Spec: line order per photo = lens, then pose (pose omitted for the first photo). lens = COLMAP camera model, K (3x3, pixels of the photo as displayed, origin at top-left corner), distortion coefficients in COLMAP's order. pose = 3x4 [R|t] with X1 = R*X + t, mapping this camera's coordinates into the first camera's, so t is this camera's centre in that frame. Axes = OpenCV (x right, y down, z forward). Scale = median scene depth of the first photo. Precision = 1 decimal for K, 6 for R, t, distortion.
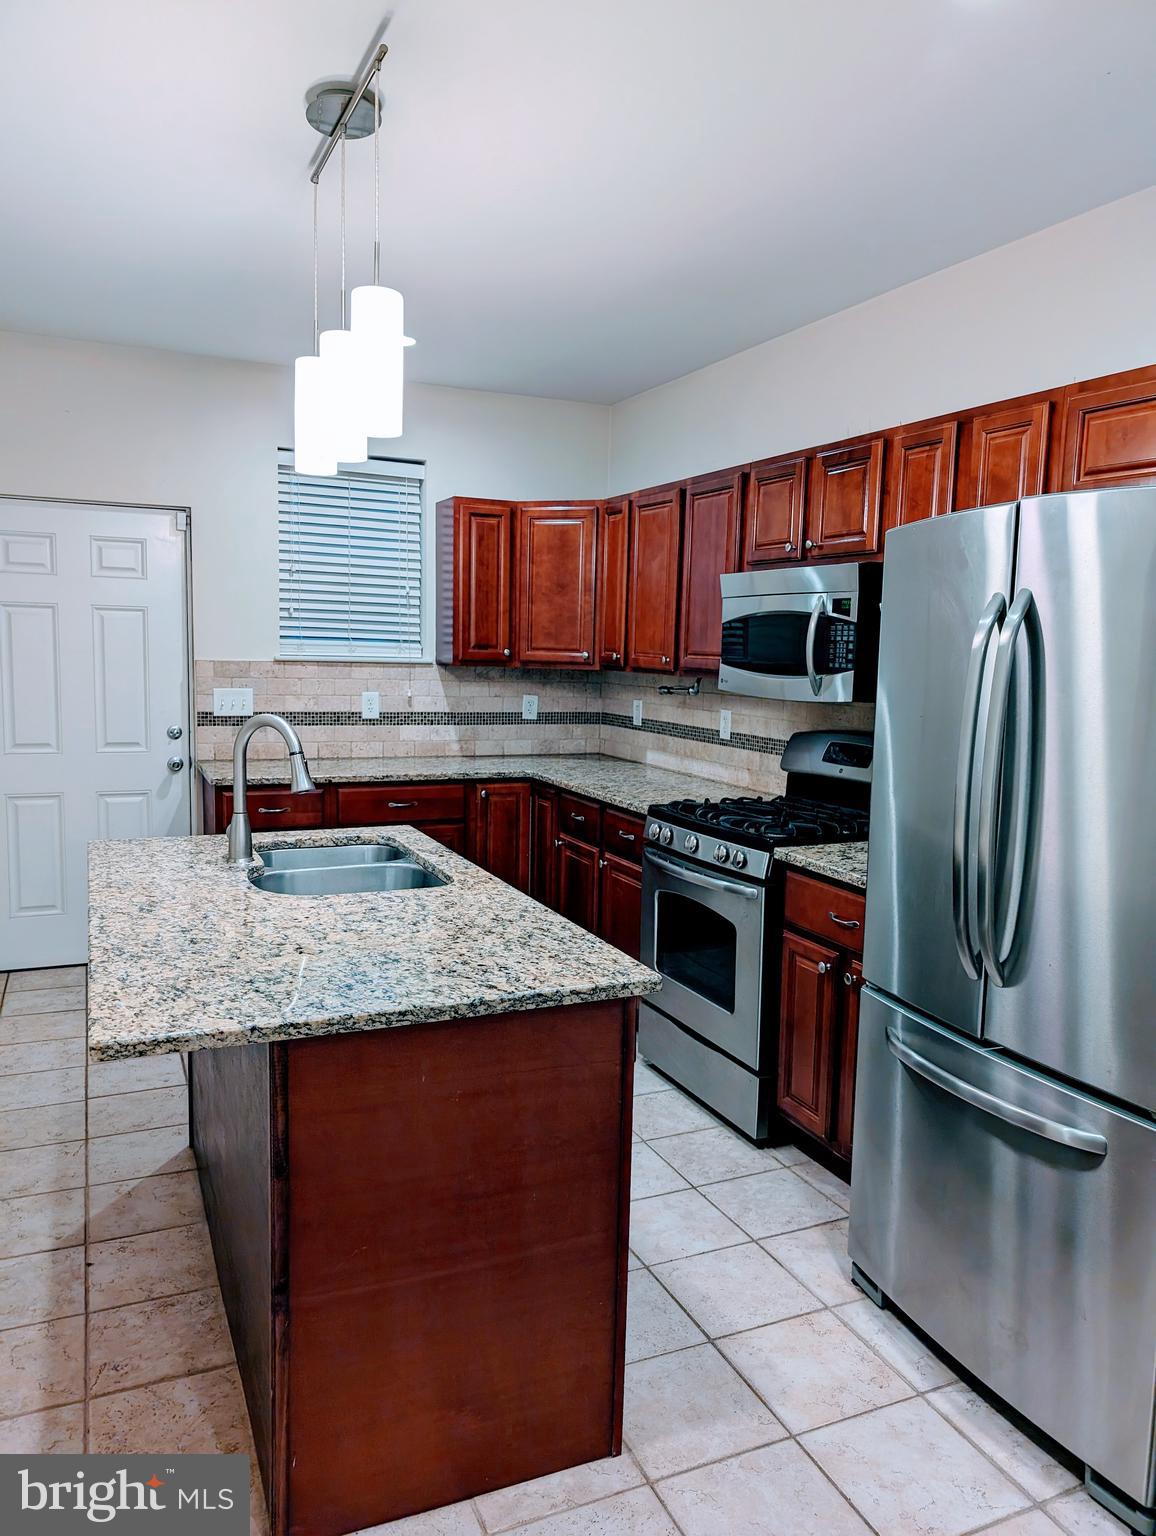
lens RADIAL K [[1117.5, 0, 586.4], [0, 1117.5, 774.9], [0, 0, 1]] dist [0.034900, -0.025302]
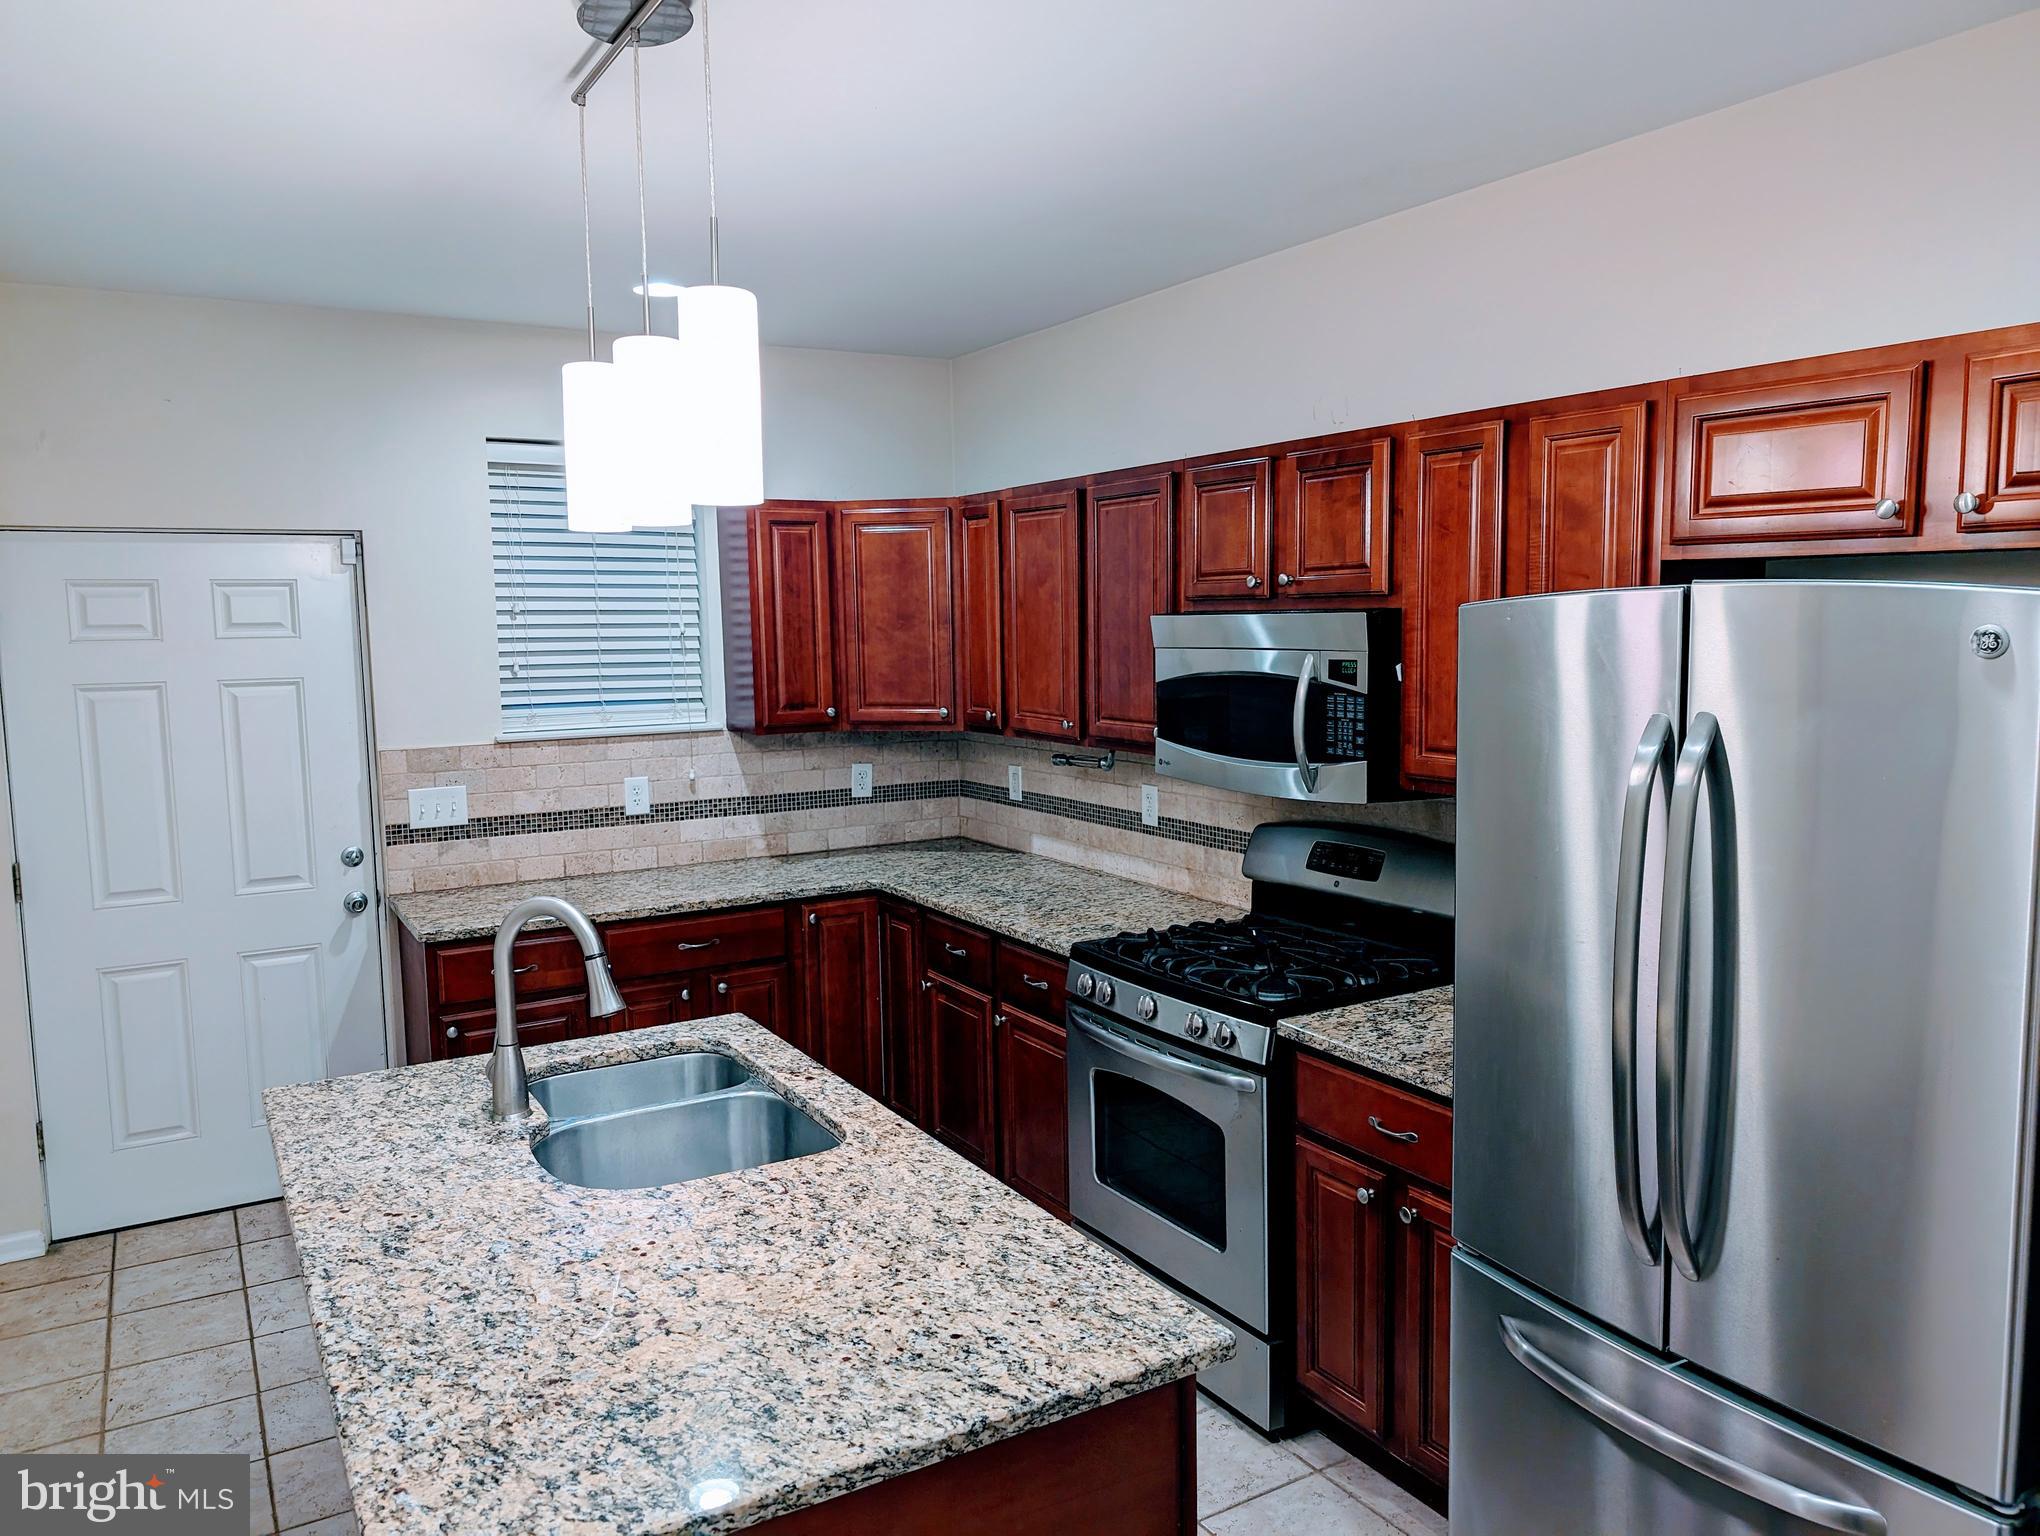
lens RADIAL K [[1484.2, 0, 1020.0], [0, 1484.2, 768.0], [0, 0, 1]] dist [0.034900, -0.025302]
pose [[0.993397, -0.054233, 0.101102, -0.065451], [0.055576, 0.998399, -0.010512, -0.076643], [-0.100370, 0.016061, 0.994821, 0.065451]]
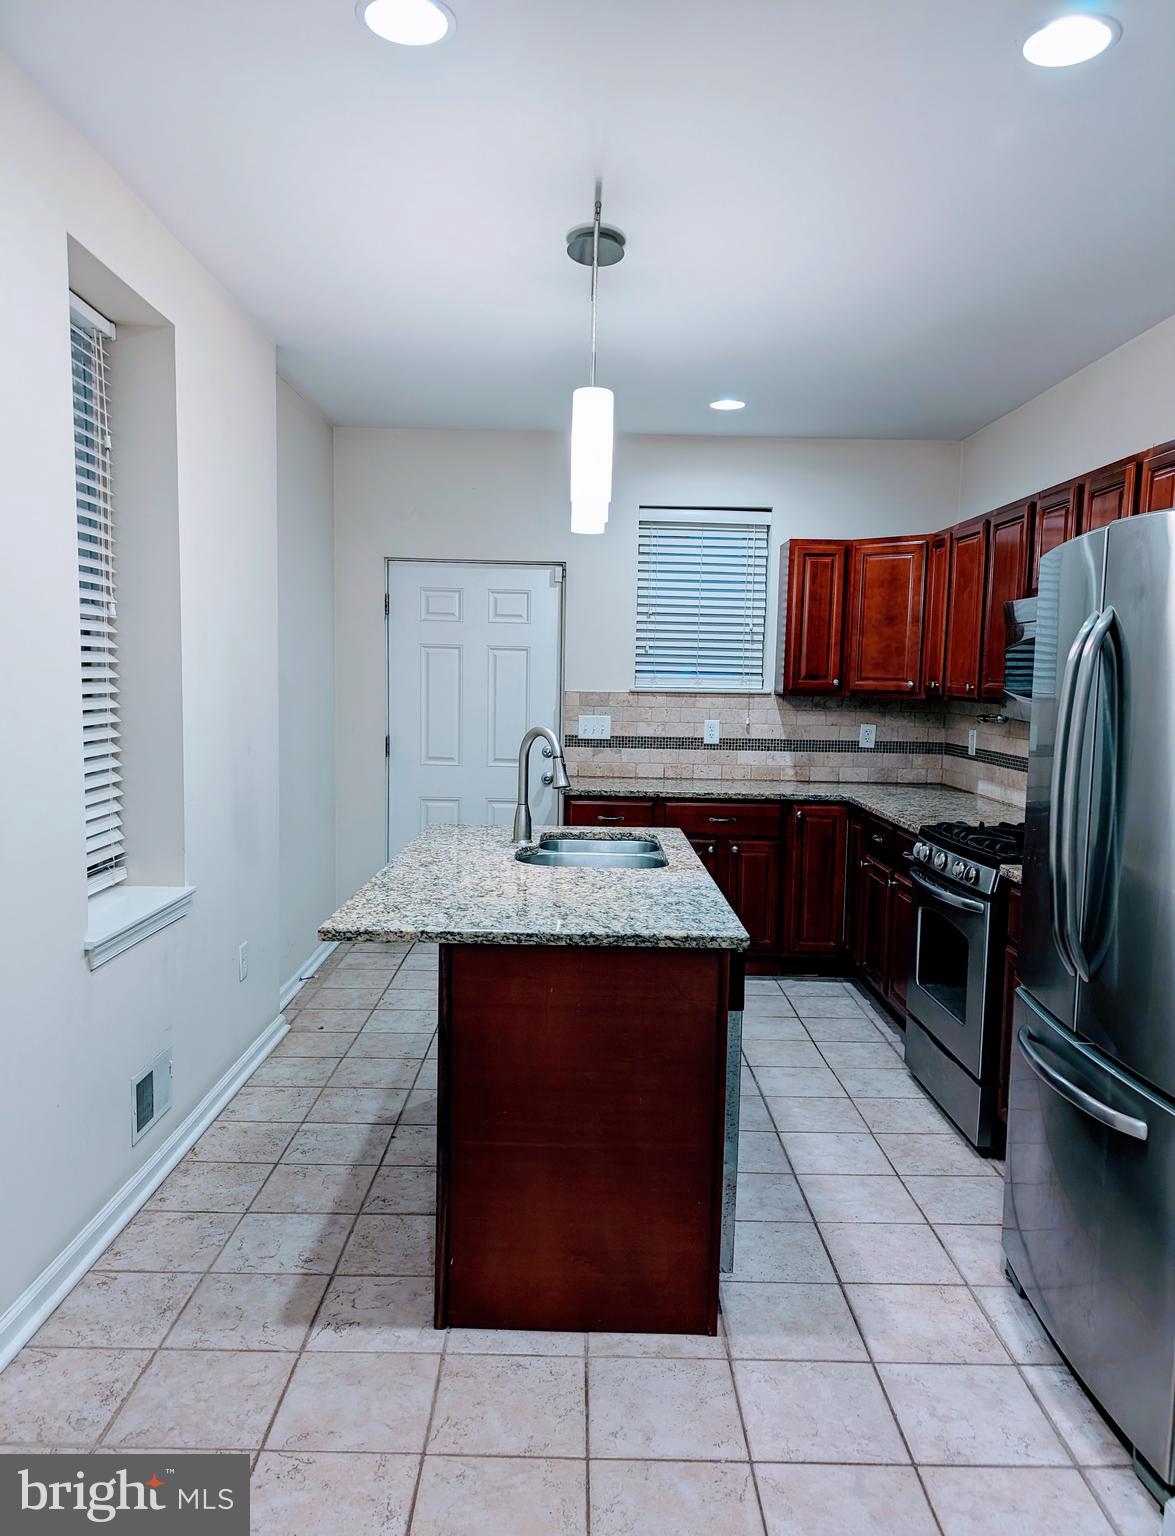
lens RADIAL K [[1136.2, 0, 582.8], [0, 1136.2, 790.1], [0, 0, 1]] dist [0.093794, -0.069544]
pose [[0.913208, 0.034813, -0.406004, 0.203213], [-0.044940, 0.998871, -0.015431, 0.025226], [0.405008, 0.032338, 0.913741, -0.107802]]
